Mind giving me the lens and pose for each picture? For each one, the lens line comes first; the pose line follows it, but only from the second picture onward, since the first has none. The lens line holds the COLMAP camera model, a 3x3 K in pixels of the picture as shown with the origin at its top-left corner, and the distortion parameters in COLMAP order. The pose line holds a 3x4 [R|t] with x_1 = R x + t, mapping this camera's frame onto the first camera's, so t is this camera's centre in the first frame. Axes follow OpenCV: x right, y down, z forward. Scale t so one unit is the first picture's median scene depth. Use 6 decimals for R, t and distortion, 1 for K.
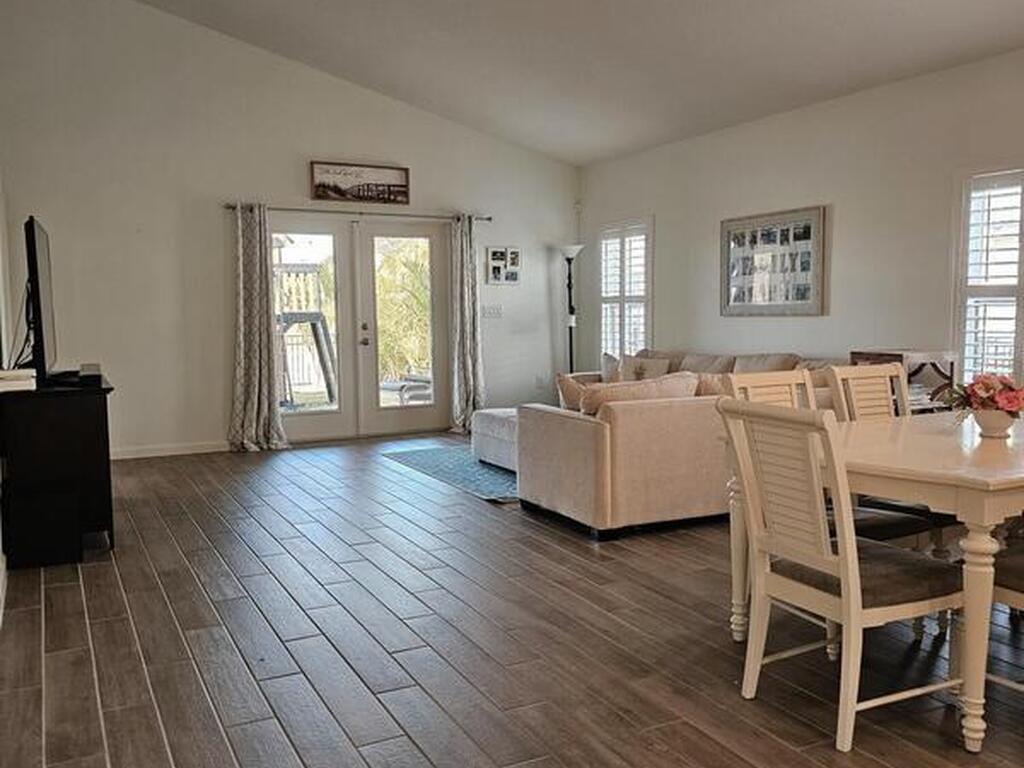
lens RADIAL K [[925.1, 0, 520.6], [0, 925.1, 386.3], [0, 0, 1]] dist [0.091175, -0.126489]
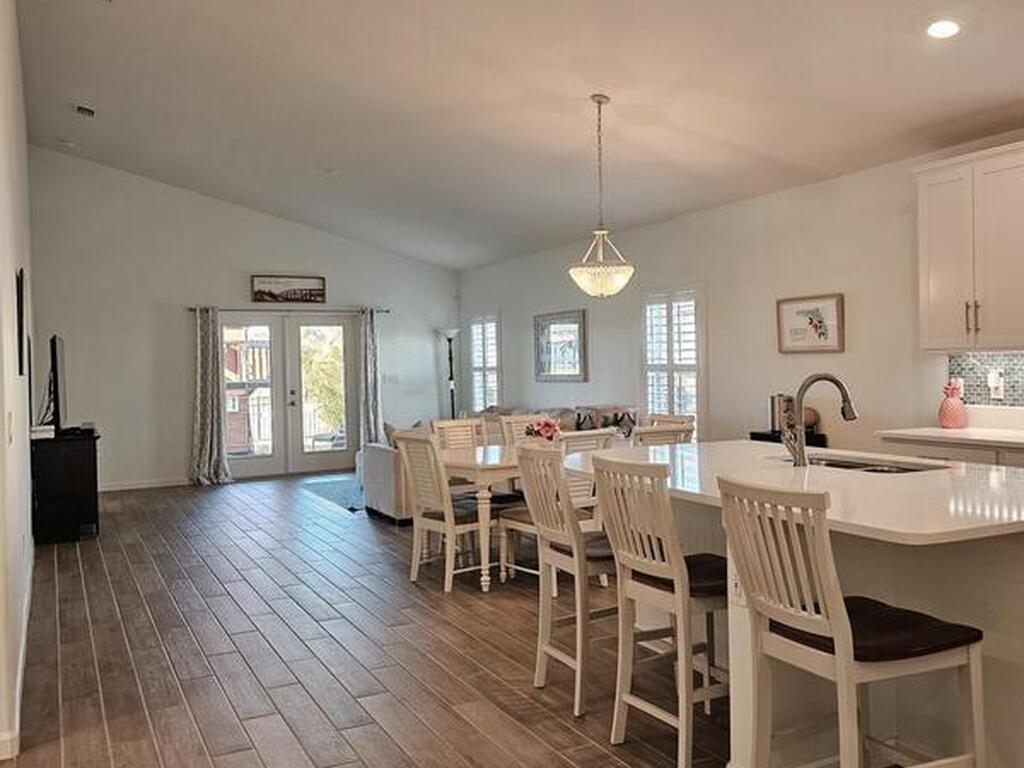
lens RADIAL K [[925.1, 0, 516.6], [0, 925.1, 362.2], [0, 0, 1]] dist [0.091175, -0.126489]
pose [[0.999867, -0.014254, -0.007893, 0.178023], [0.013531, 0.996279, -0.085117, 0.012632], [0.009077, 0.084999, 0.996340, -0.370060]]
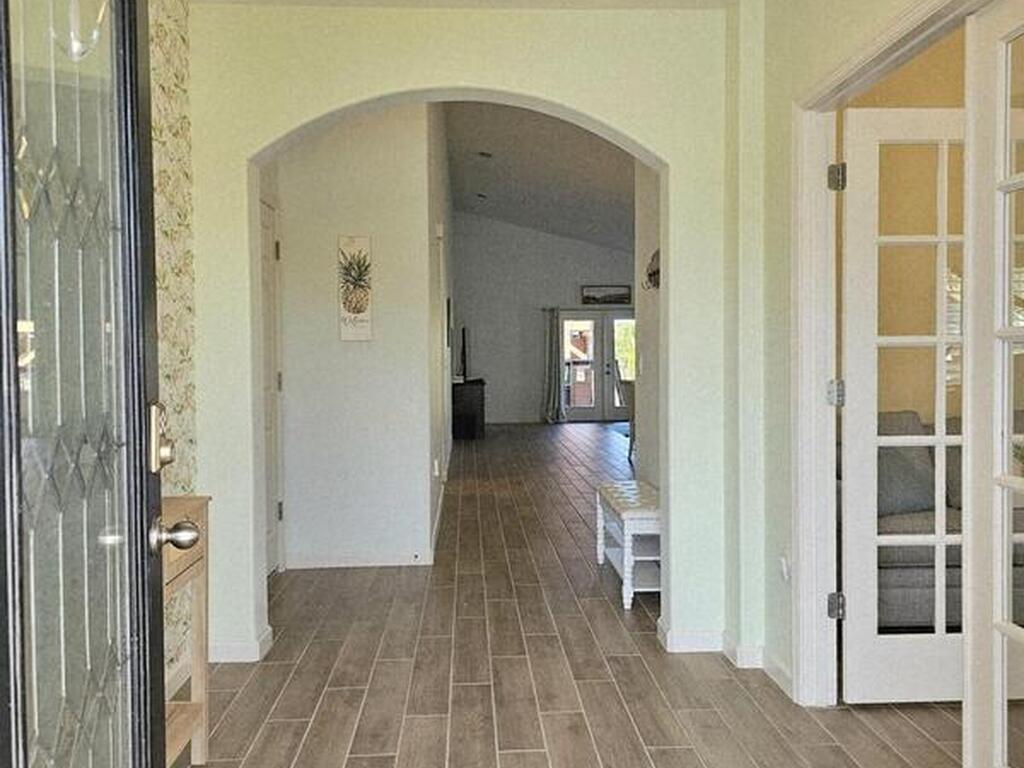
lens RADIAL K [[925.1, 0, 511.1], [0, 925.1, 384.9], [0, 0, 1]] dist [0.091175, -0.126489]
pose [[0.911842, 0.015107, -0.410263, 0.478010], [-0.035810, 0.998441, -0.042826, 0.073947], [0.408976, 0.053742, 0.910961, -0.931540]]
